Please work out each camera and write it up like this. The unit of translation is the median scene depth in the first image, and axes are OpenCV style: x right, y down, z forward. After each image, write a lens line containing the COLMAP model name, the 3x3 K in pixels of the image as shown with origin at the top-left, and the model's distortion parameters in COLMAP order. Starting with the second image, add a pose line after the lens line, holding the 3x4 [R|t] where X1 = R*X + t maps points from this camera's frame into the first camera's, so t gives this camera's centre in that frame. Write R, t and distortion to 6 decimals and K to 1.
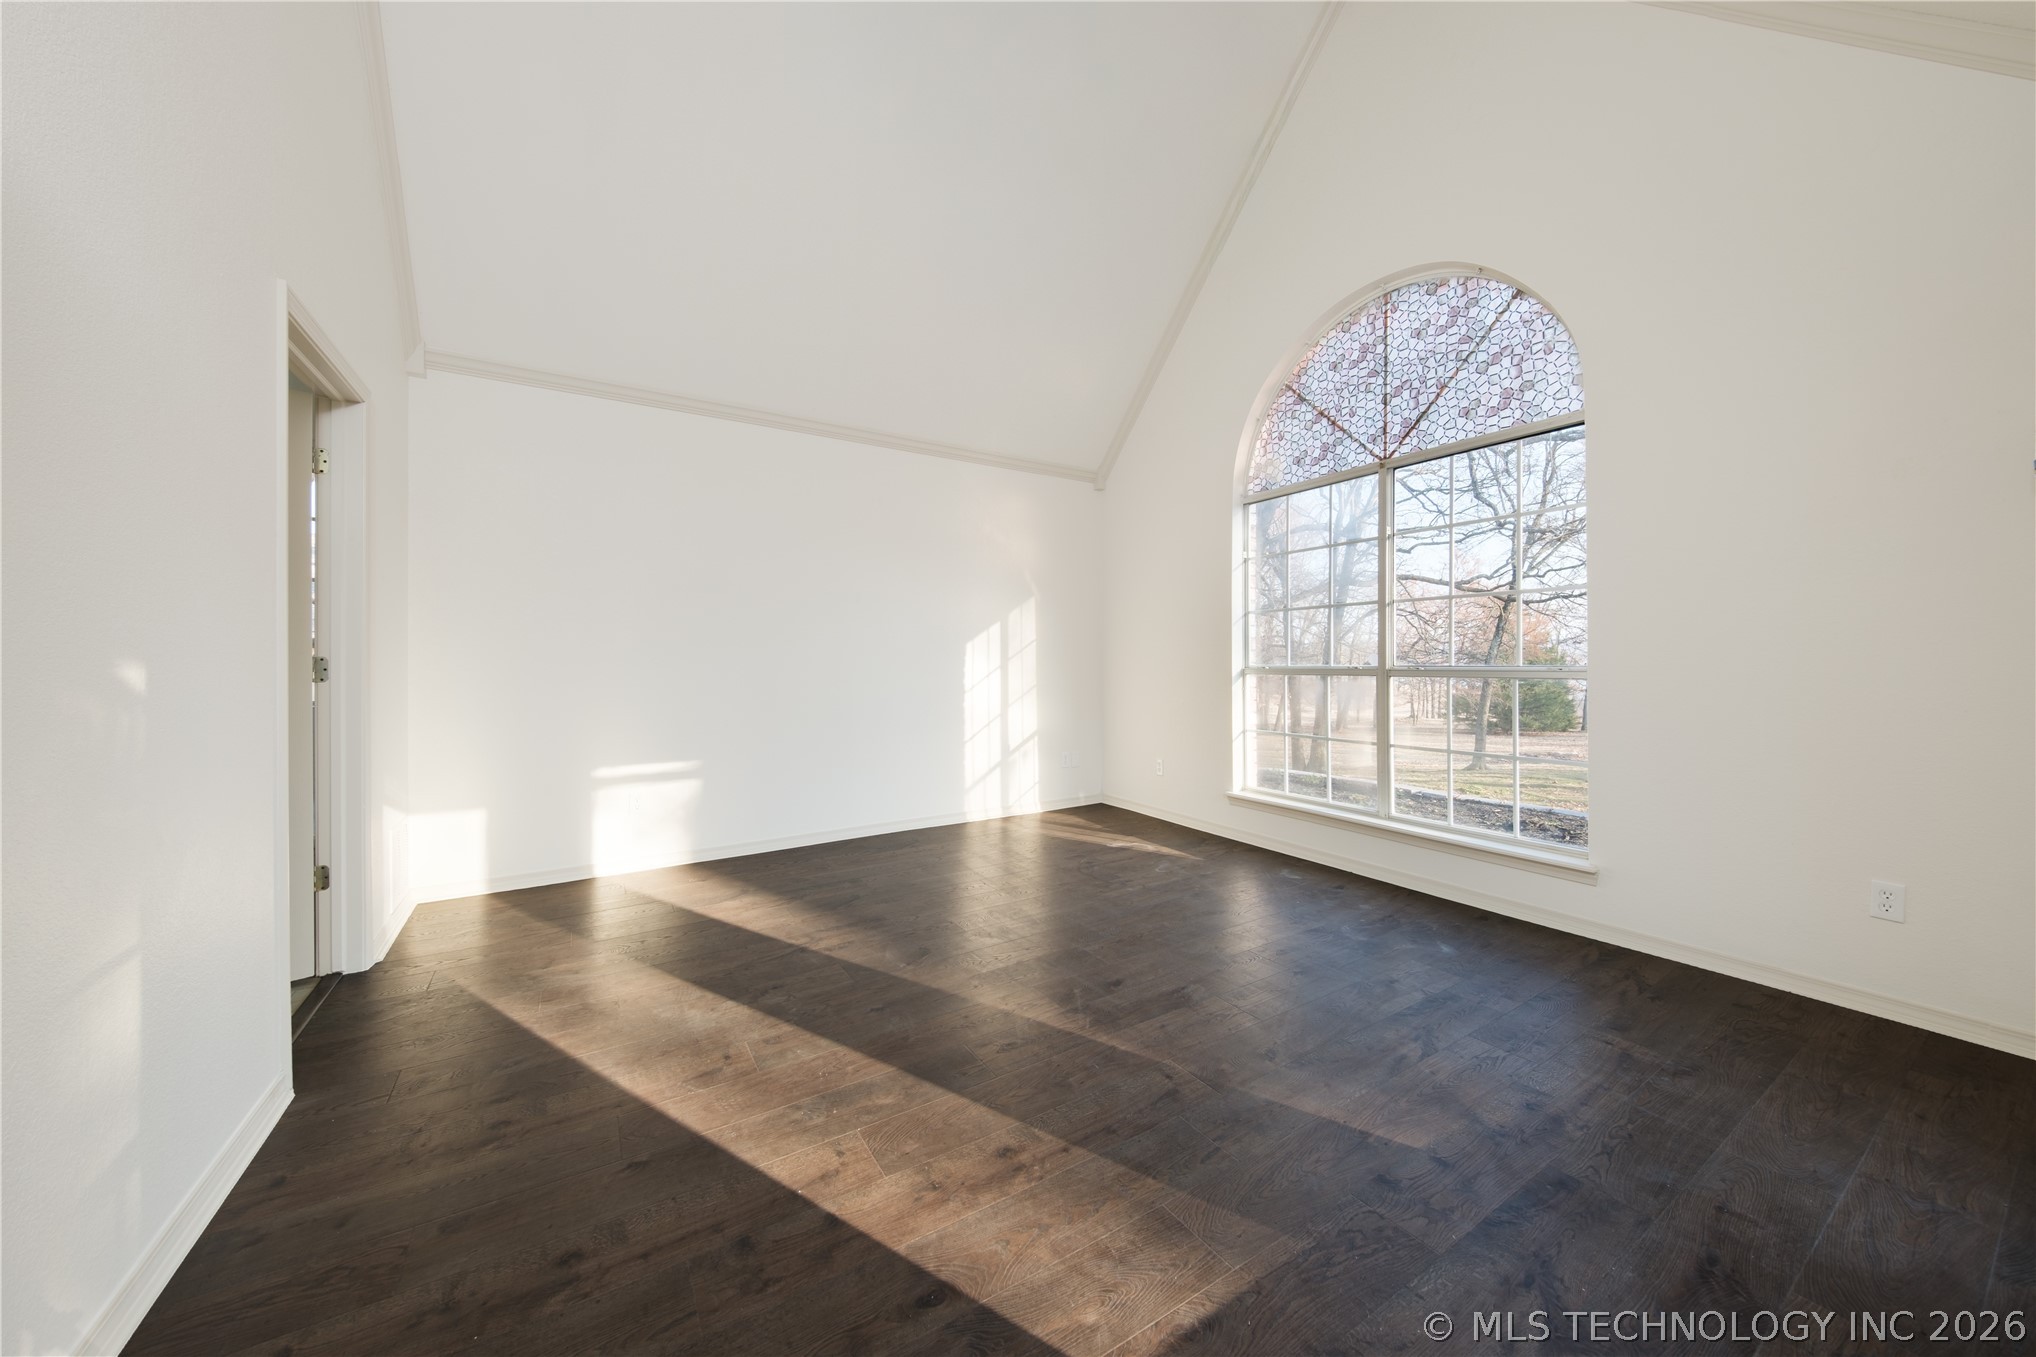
lens RADIAL K [[702.4, 0, 1028.6], [0, 702.4, 656.2], [0, 0, 1]] dist [0.002062, -0.003528]
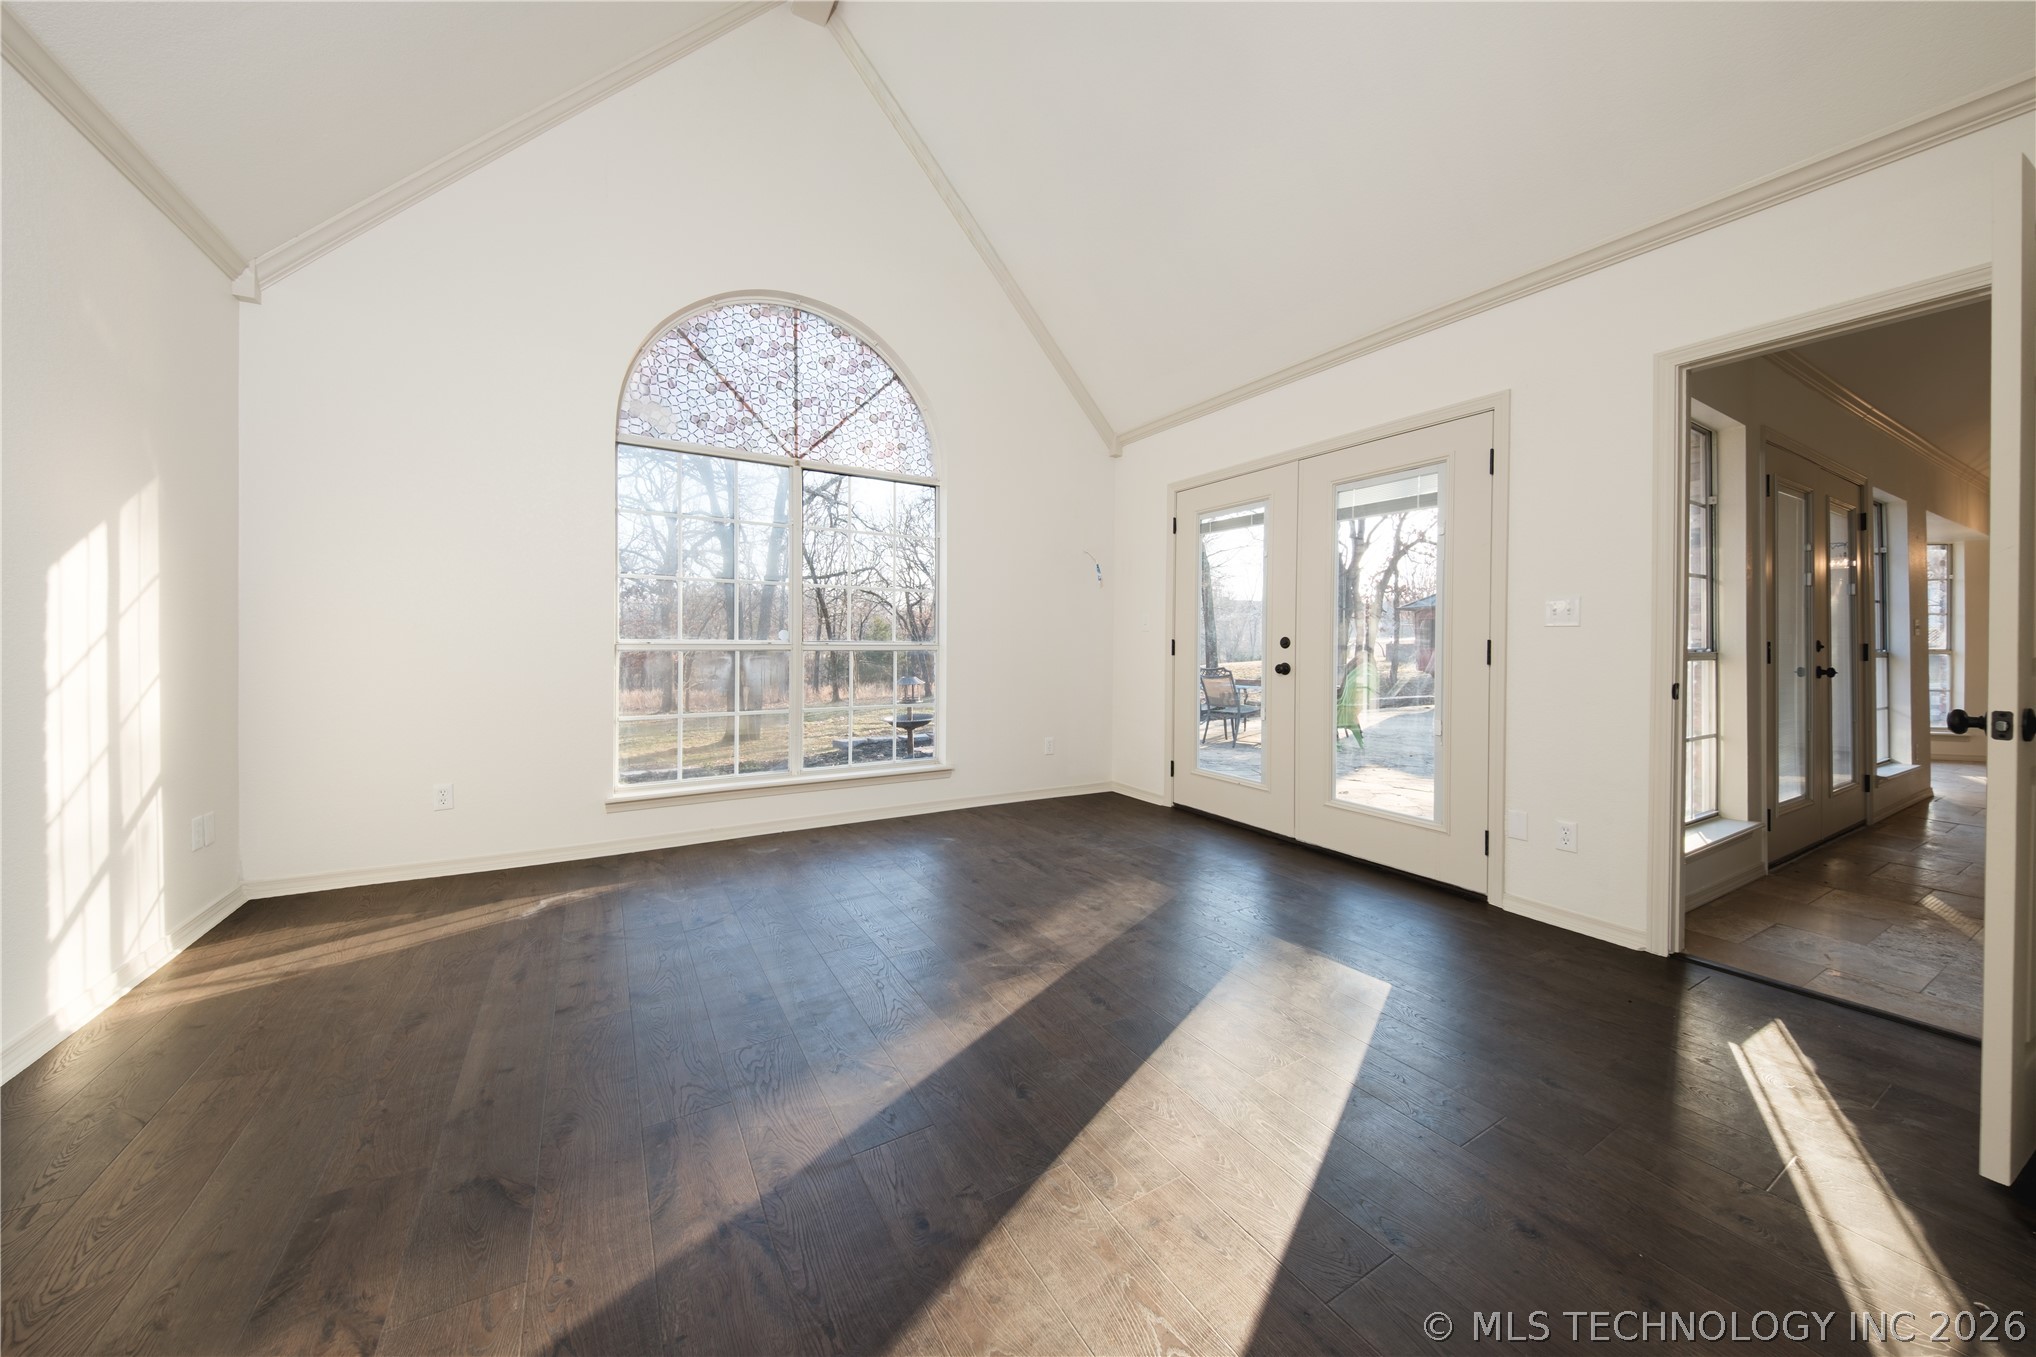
lens RADIAL K [[702.4, 0, 1001.4], [0, 702.4, 654.0], [0, 0, 1]] dist [0.002062, -0.003528]
pose [[0.030540, -0.002532, 0.999530, -0.600598], [-0.018926, 0.999816, 0.003111, 0.023286], [-0.999354, -0.019012, 0.030487, 0.628158]]
